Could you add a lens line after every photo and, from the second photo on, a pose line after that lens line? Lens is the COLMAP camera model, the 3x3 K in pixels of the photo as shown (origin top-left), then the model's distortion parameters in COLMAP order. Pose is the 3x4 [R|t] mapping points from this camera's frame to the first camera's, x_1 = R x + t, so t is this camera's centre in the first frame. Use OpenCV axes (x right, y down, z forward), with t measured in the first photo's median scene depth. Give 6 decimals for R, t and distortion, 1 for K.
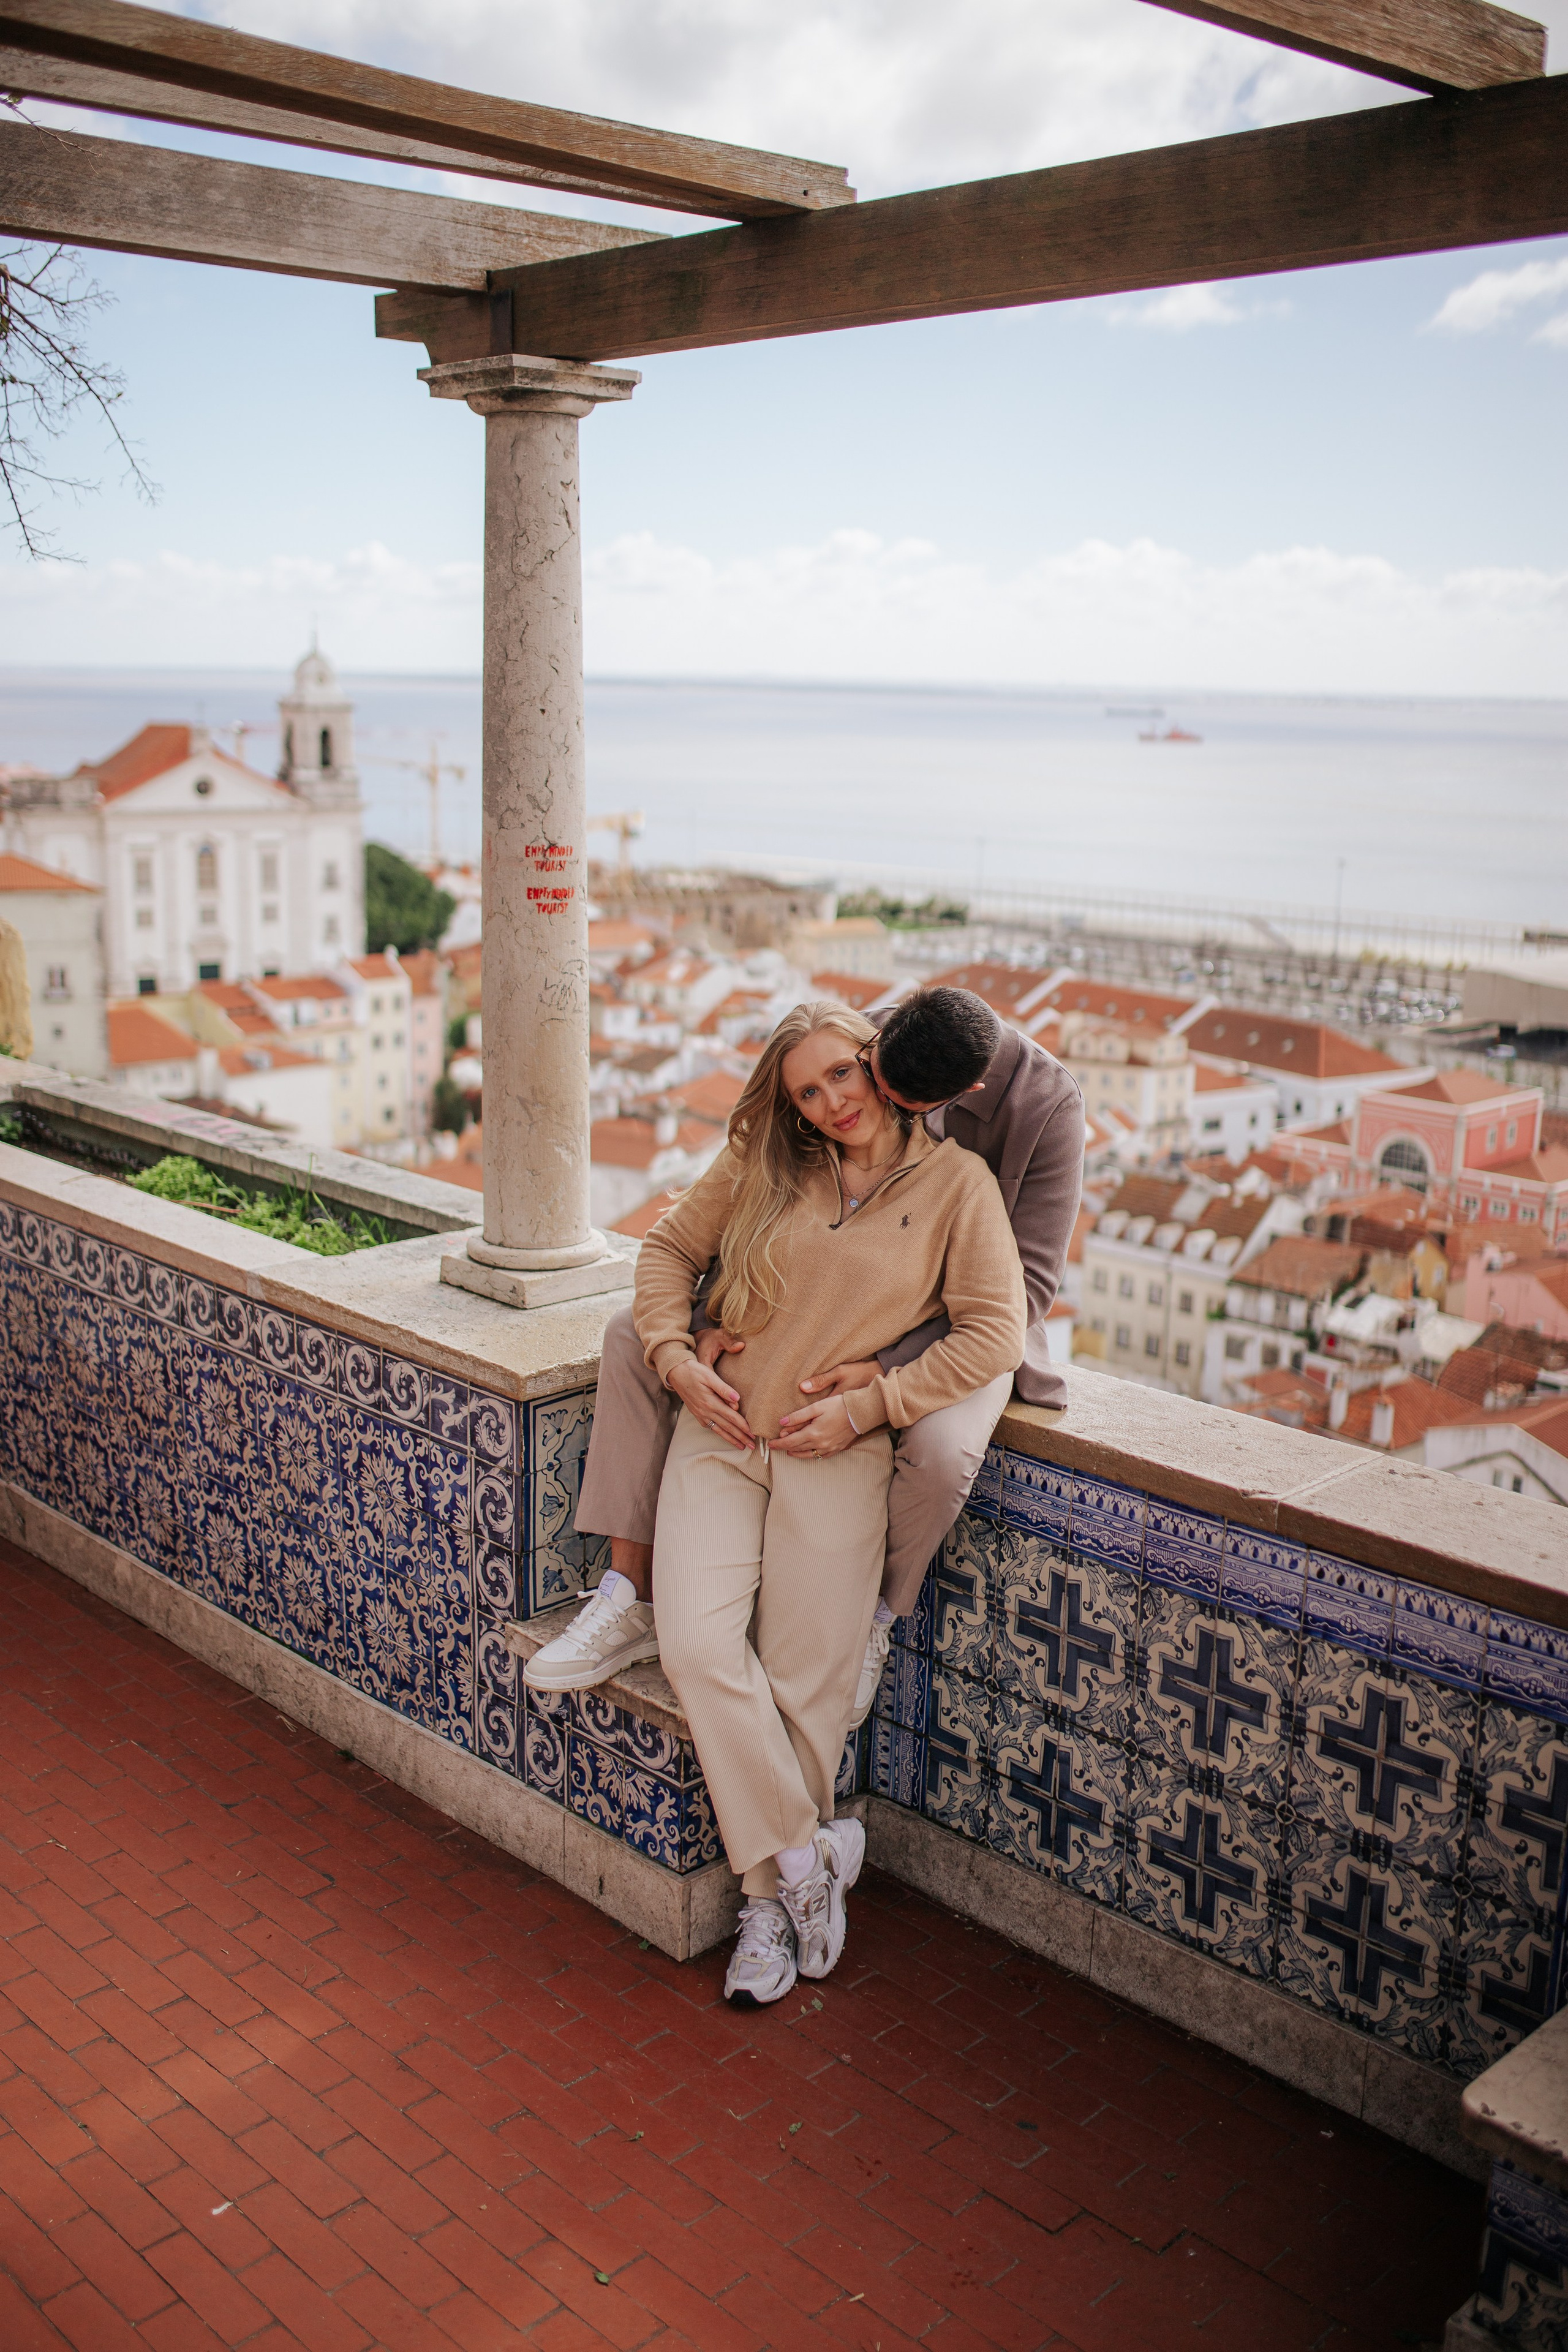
lens RADIAL K [[2246.8, 0, 784.4], [0, 2246.8, 1185.8], [0, 0, 1]] dist [-0.072714, 0.115498]
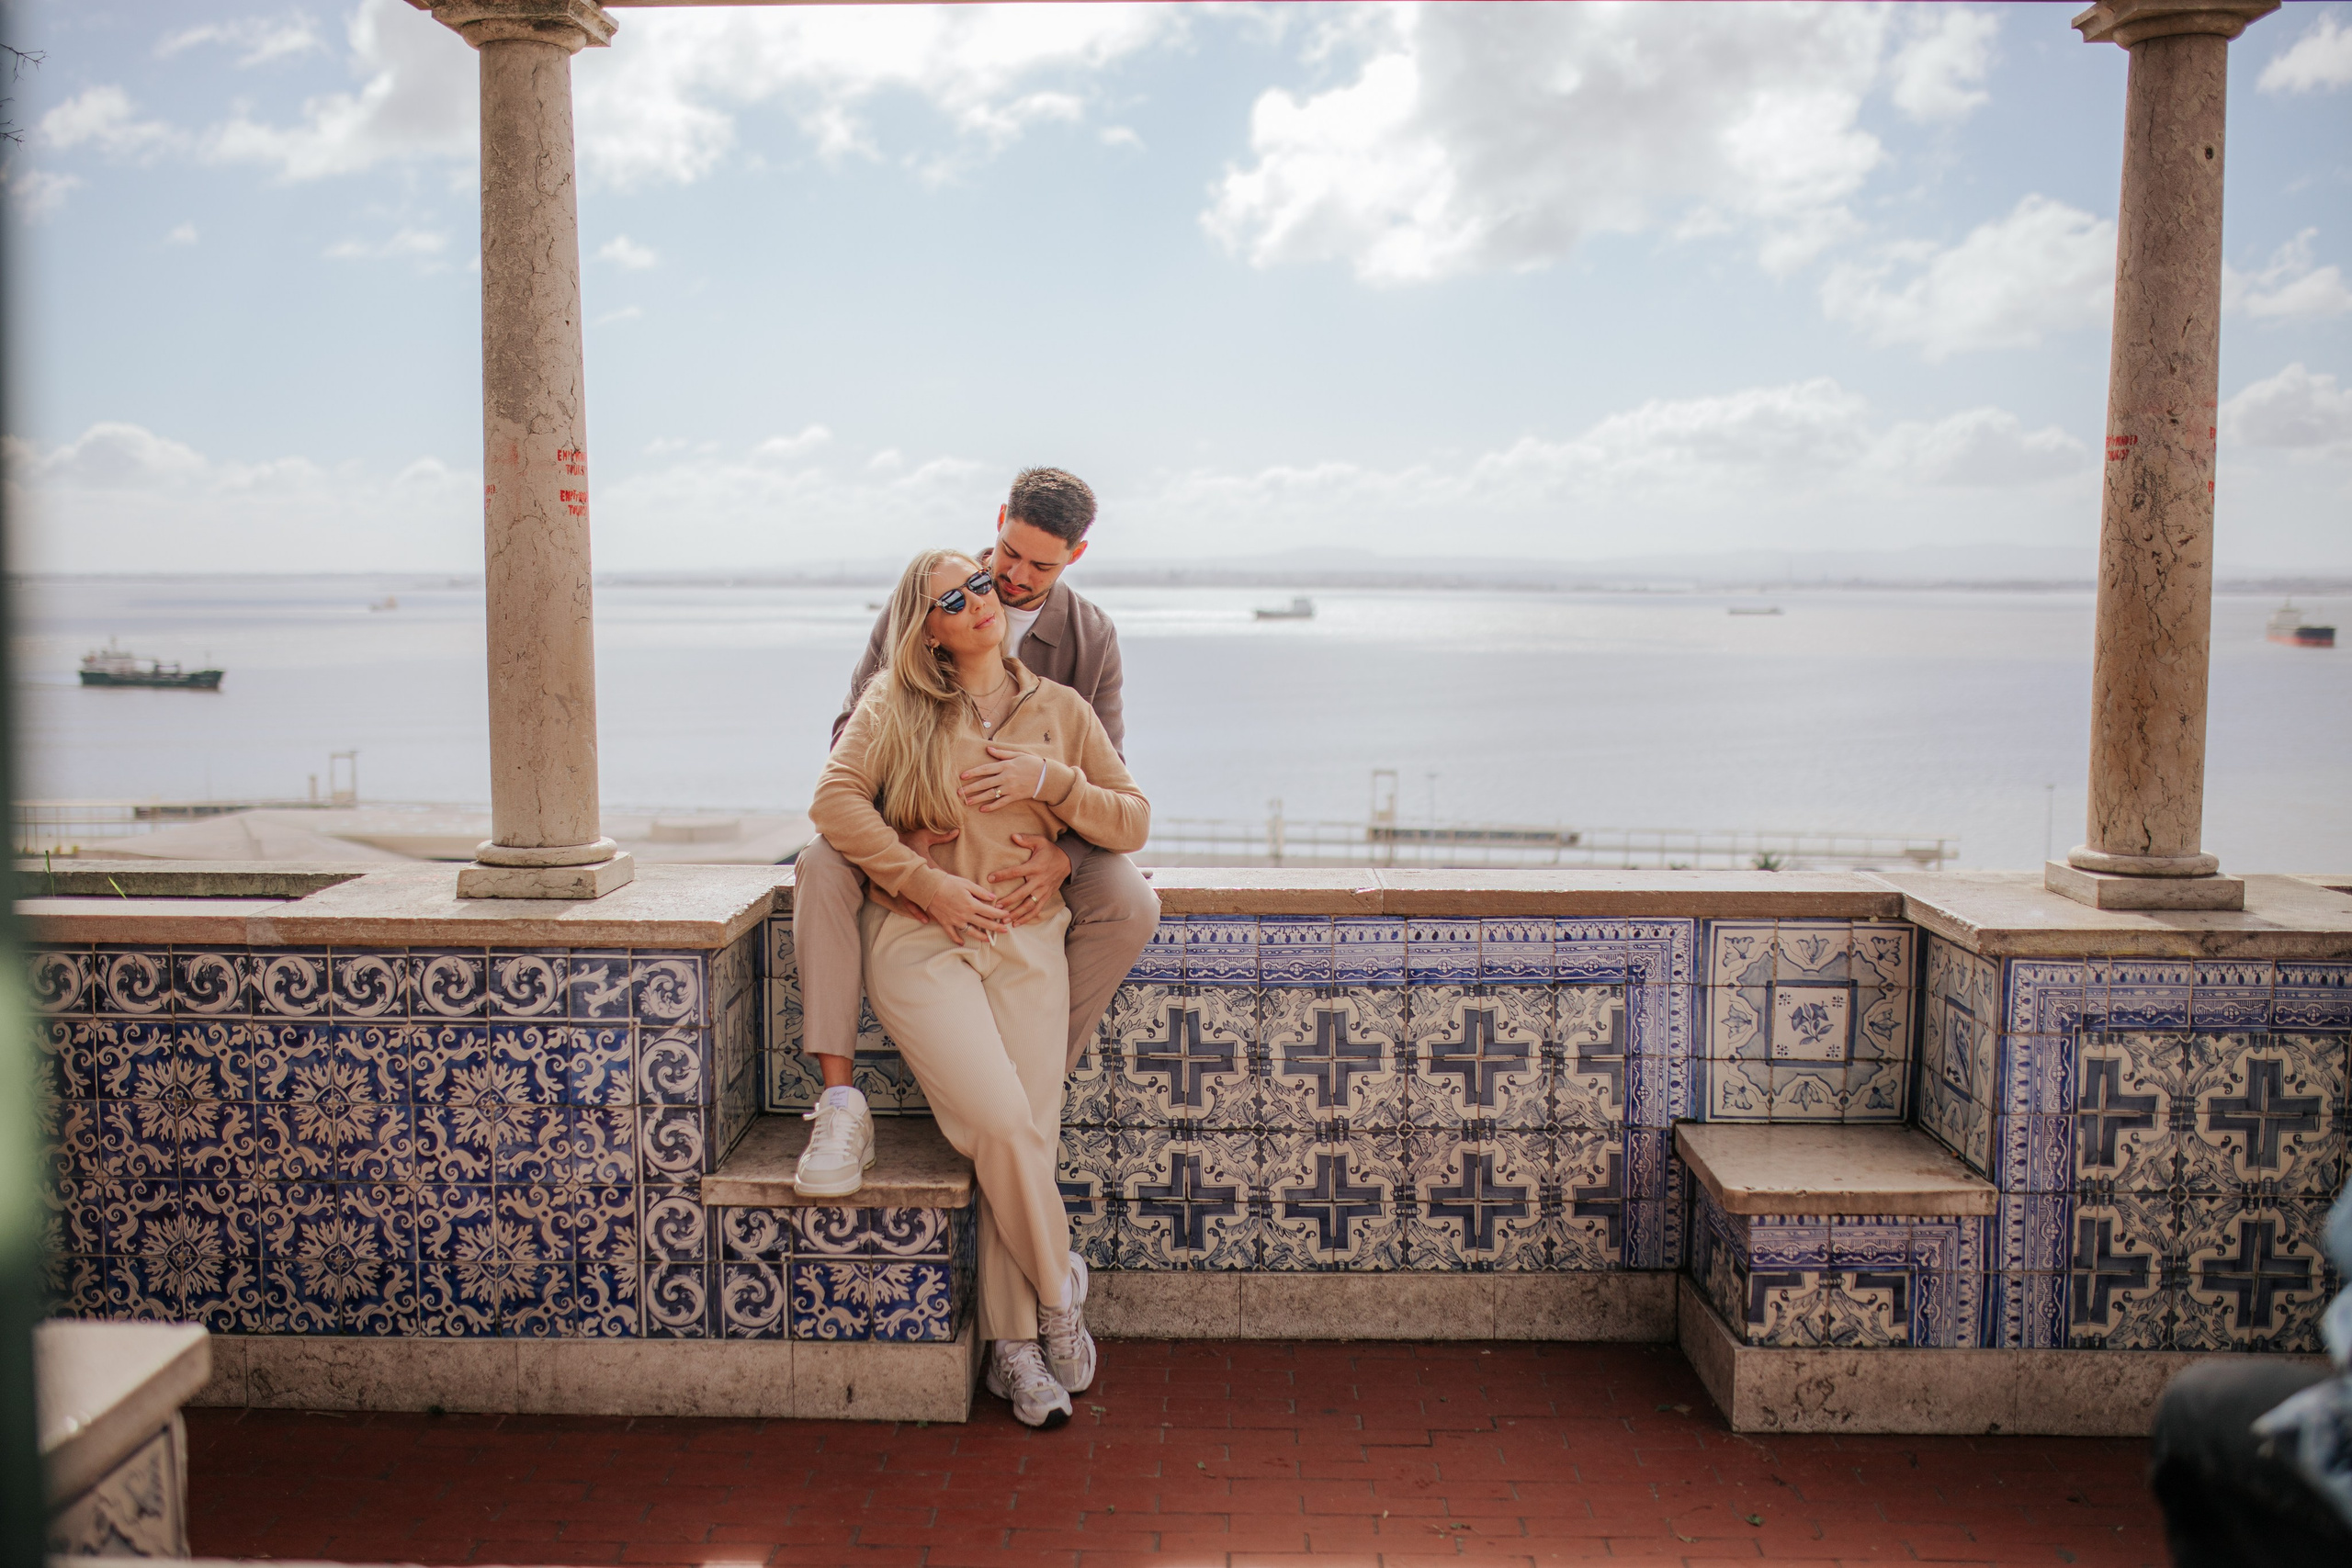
lens RADIAL K [[2235.9, 0, 1172.2], [0, 2235.9, 780.6], [0, 0, 1]] dist [-0.067184, 0.090495]
pose [[0.717203, -0.082715, 0.691938, -0.663050], [0.167513, 0.984280, -0.055968, 0.109349], [-0.676431, 0.156049, 0.719785, 0.090844]]
